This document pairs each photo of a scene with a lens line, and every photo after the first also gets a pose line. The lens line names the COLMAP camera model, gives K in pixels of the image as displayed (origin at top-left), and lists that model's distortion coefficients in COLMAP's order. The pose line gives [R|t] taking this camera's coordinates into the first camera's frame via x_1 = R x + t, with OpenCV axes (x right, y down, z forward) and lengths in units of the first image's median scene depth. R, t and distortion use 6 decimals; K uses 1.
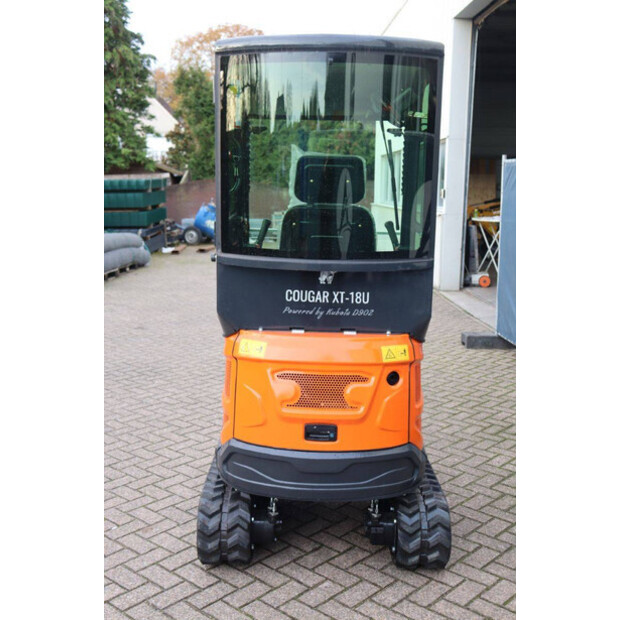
lens RADIAL K [[736.7, 0, 309.9], [0, 736.7, 312.9], [0, 0, 1]] dist [-0.060395, 0.261617]
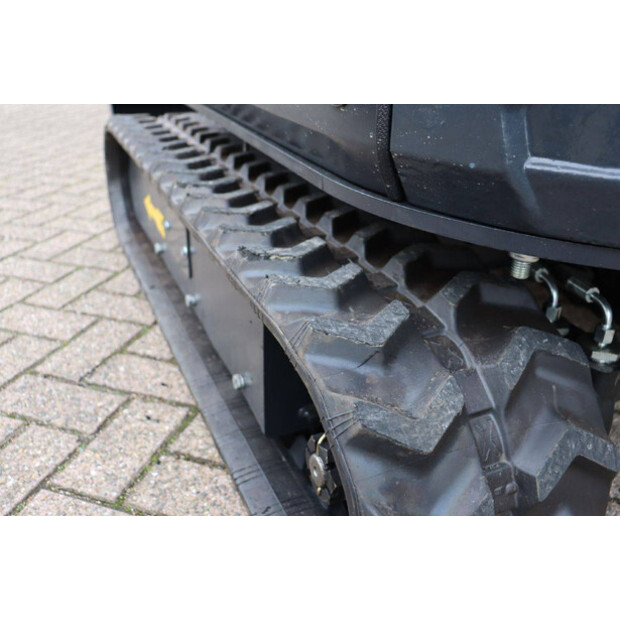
lens RADIAL K [[595.4, 0, 308.9], [0, 595.4, 312.5], [0, 0, 1]] dist [-0.134265, 0.178091]
pose [[0.917920, -0.170891, 0.358076, -0.199715], [0.057425, 0.950209, 0.306278, 0.208123], [-0.392587, -0.260576, 0.882029, 0.911804]]
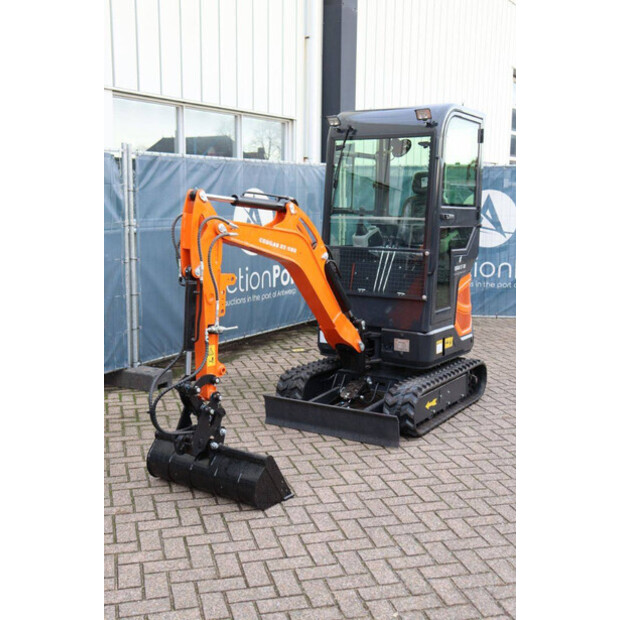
lens RADIAL K [[761.1, 0, 310.0], [0, 761.1, 310.0], [0, 0, 1]] dist [0.000499, 0.015570]
pose [[-0.831413, -0.107065, 0.545243, -0.821017], [0.073307, 0.951549, 0.298630, -0.467056], [-0.550798, 0.288255, -0.783282, 2.732875]]
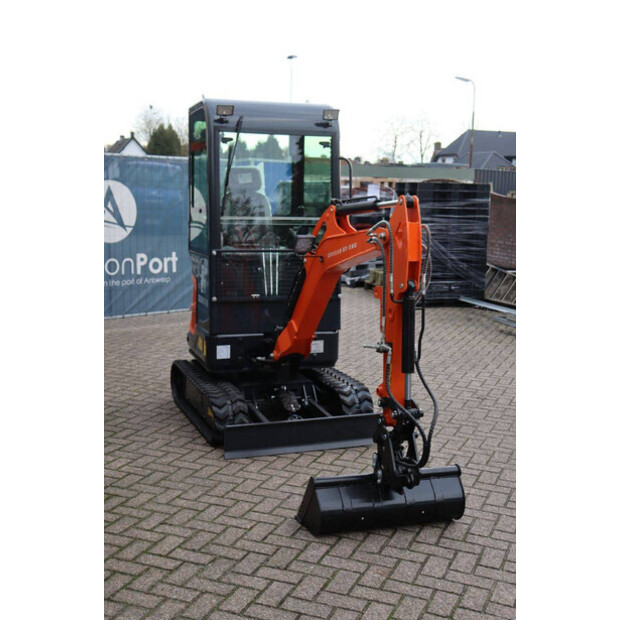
lens RADIAL K [[805.7, 0, 299.1], [0, 805.7, 321.9], [0, 0, 1]] dist [0.013489, 0.037213]
pose [[-0.946651, 0.010170, -0.322101, 0.548546], [-0.096260, 0.944947, 0.312745, -0.475667], [0.307549, 0.327066, -0.893556, 2.876284]]
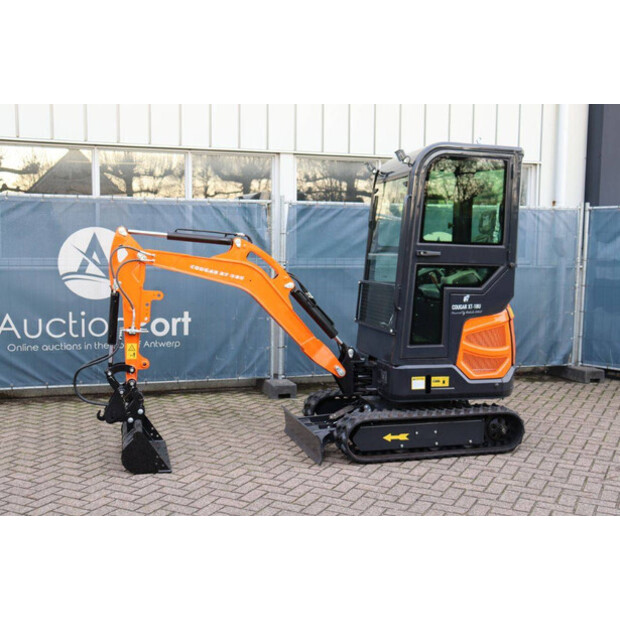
lens RADIAL K [[747.4, 0, 310.0], [0, 747.4, 310.0], [0, 0, 1]] dist [-0.000066, 0.057887]
pose [[-0.248419, -0.102248, 0.963241, -1.684259], [0.154146, 0.977569, 0.143523, -0.291807], [-0.956309, 0.184133, -0.227085, 1.828429]]
